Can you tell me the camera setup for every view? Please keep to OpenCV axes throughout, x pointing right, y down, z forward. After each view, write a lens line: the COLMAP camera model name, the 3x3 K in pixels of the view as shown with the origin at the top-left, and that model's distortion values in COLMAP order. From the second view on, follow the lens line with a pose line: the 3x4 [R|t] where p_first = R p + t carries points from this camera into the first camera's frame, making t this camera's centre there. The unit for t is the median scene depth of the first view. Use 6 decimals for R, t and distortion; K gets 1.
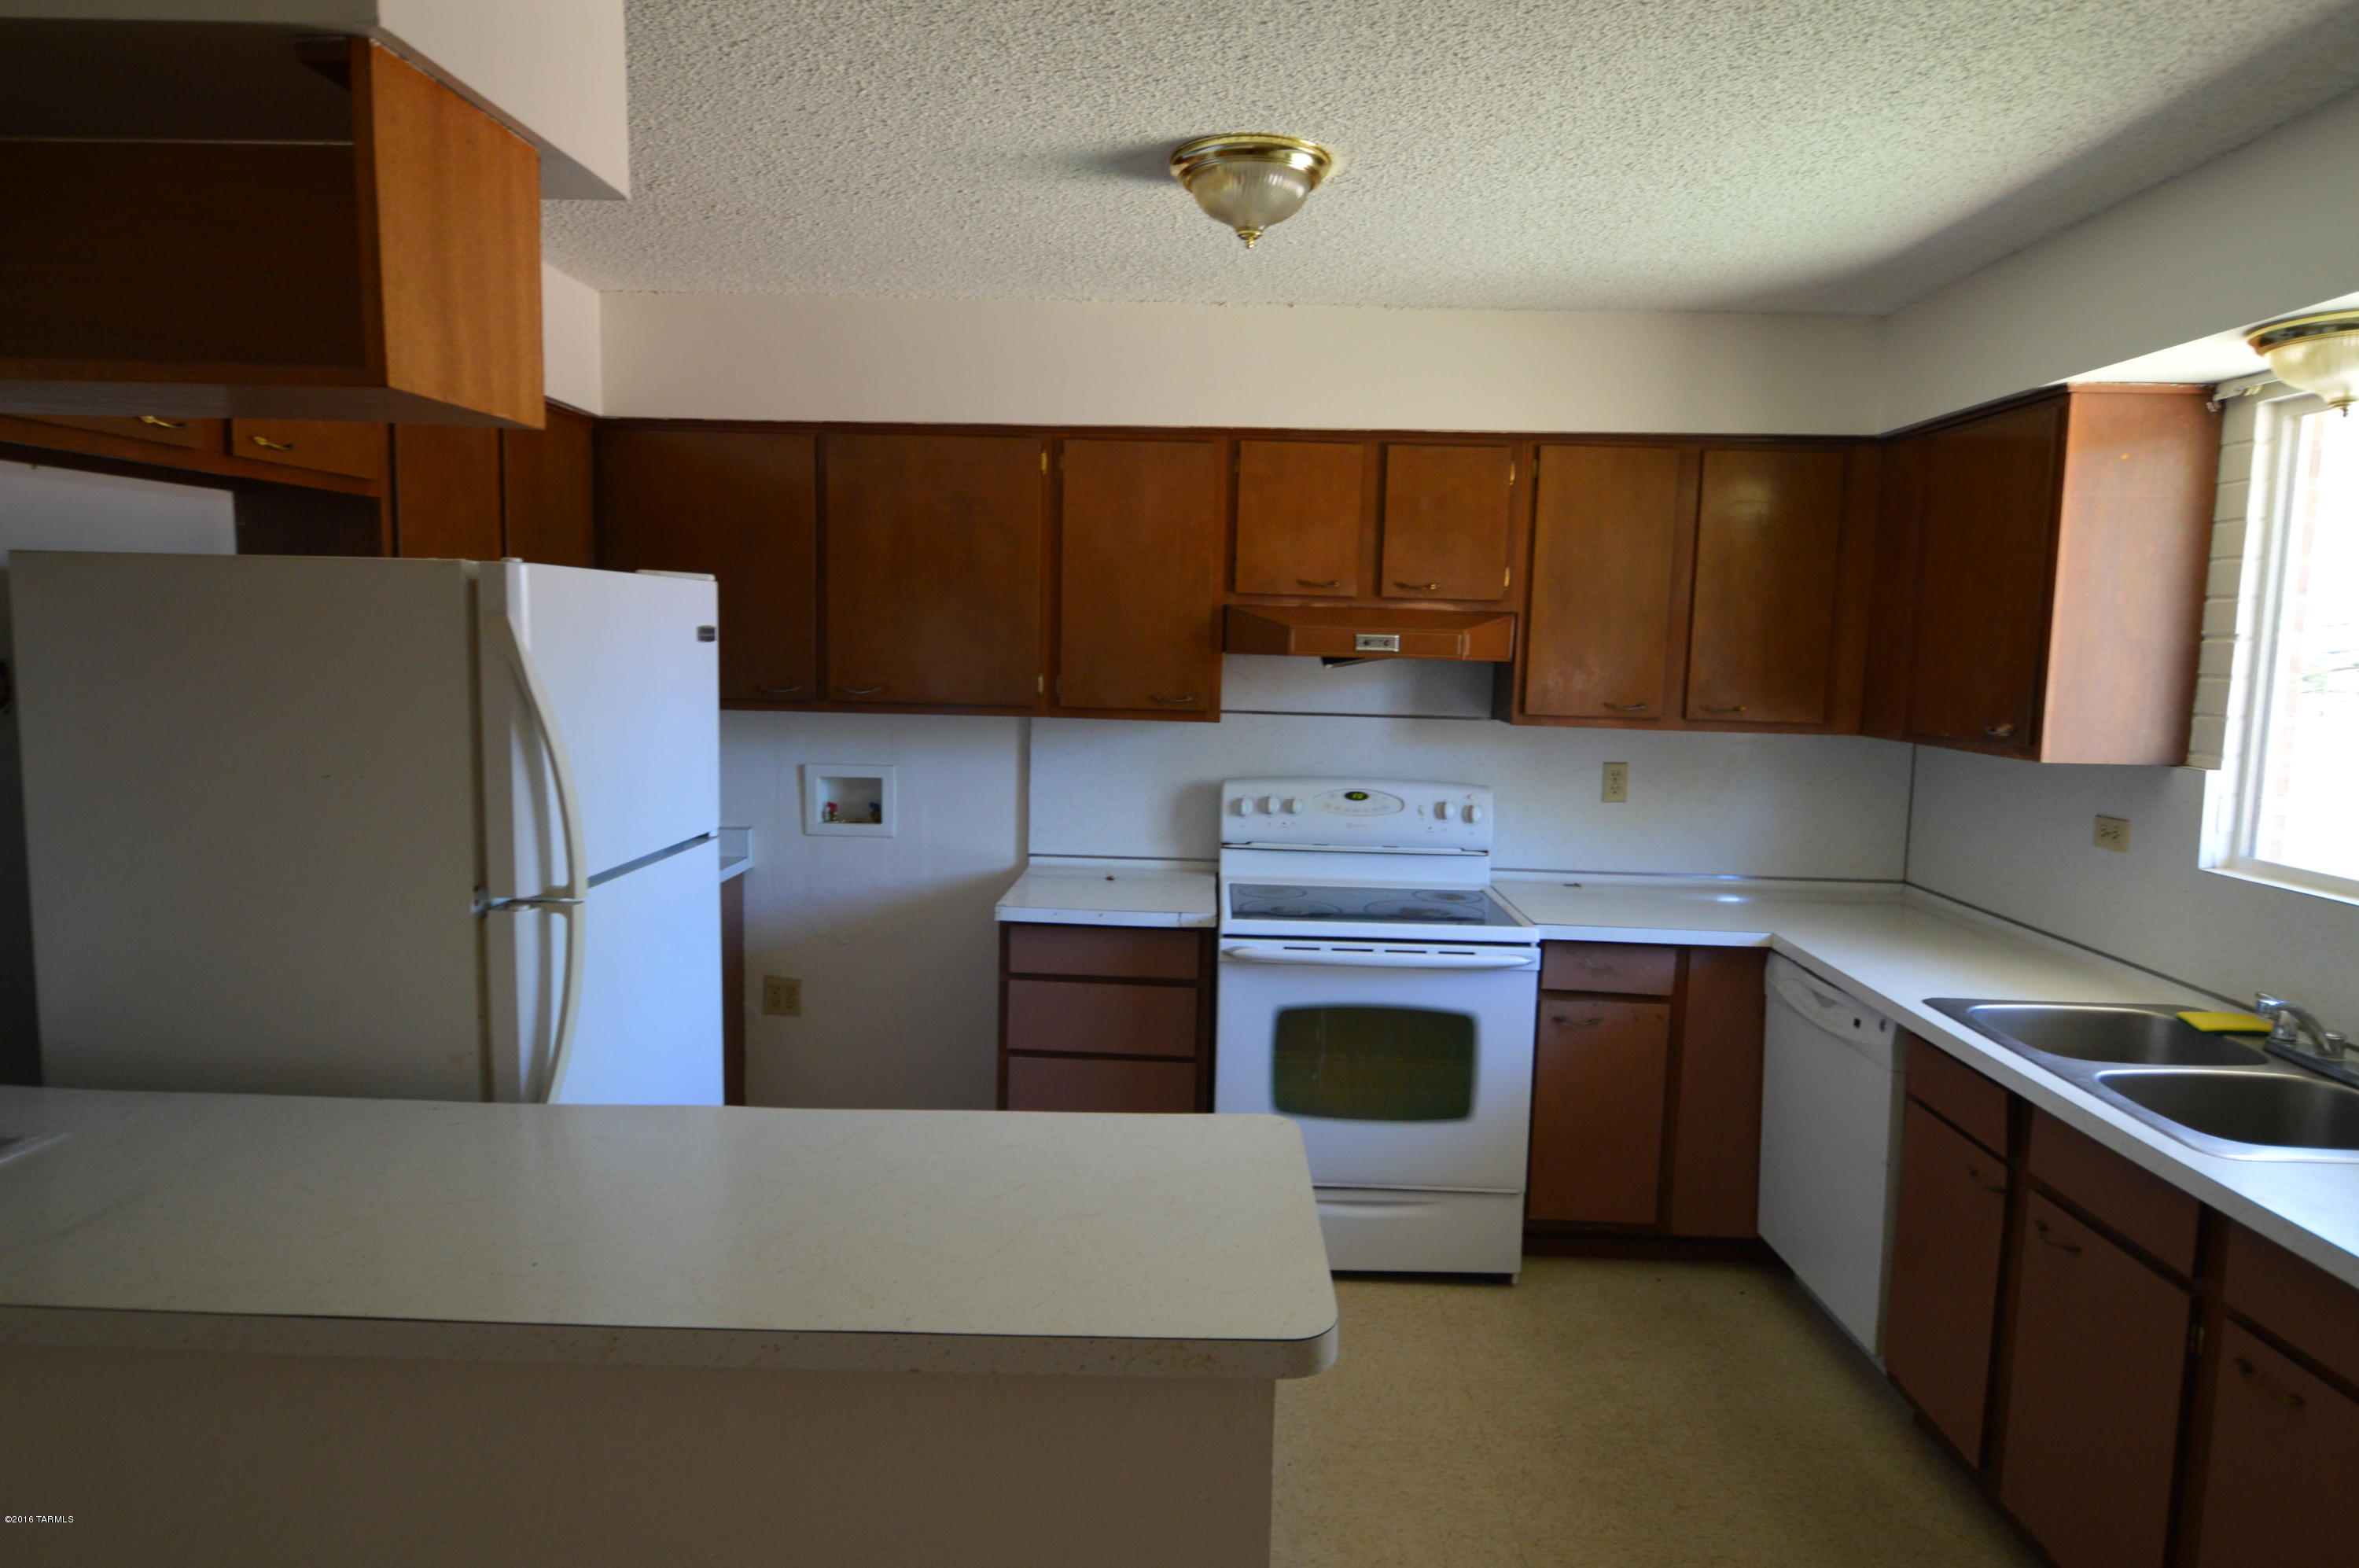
lens RADIAL K [[1364.7, 0, 1183.5], [0, 1364.7, 785.9], [0, 0, 1]] dist [-0.001262, -0.001445]
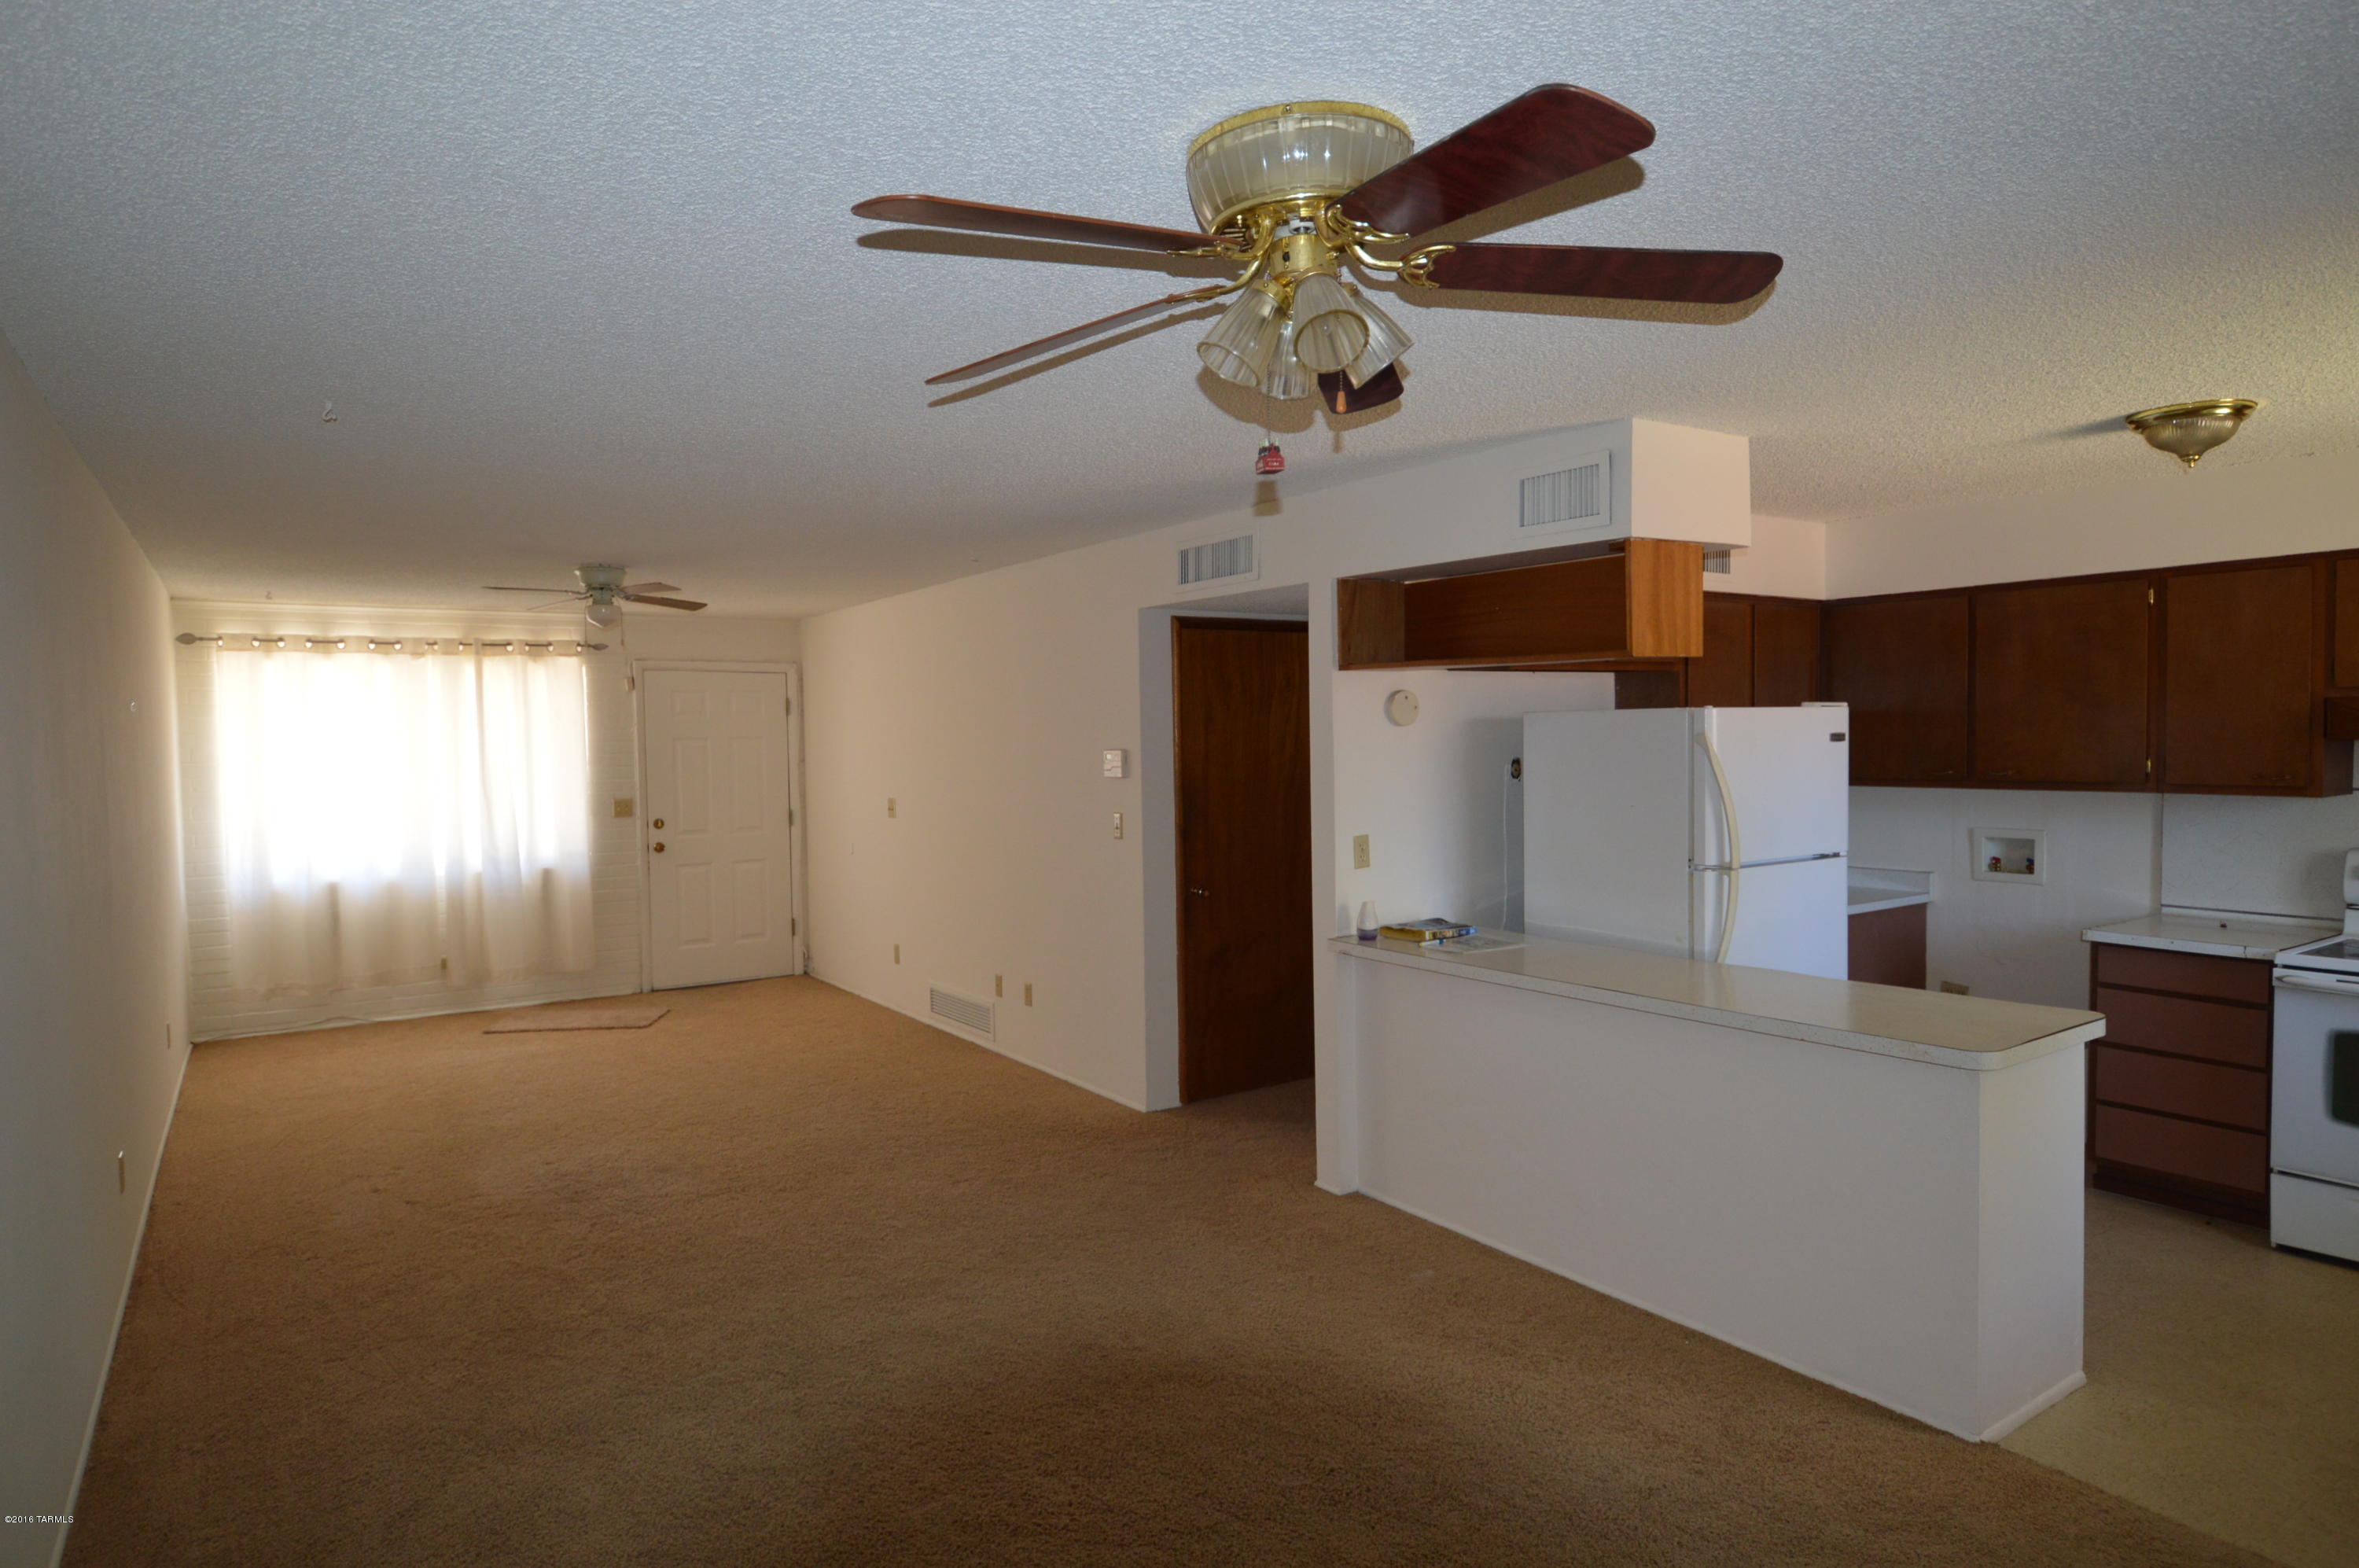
lens RADIAL K [[1364.7, 0, 1181.2], [0, 1364.7, 789.2], [0, 0, 1]] dist [-0.001262, -0.001445]
pose [[0.579229, 0.001712, -0.815163, 0.461575], [-0.060078, 0.997368, -0.040594, 0.059858], [0.812948, 0.072487, 0.577807, -0.538038]]
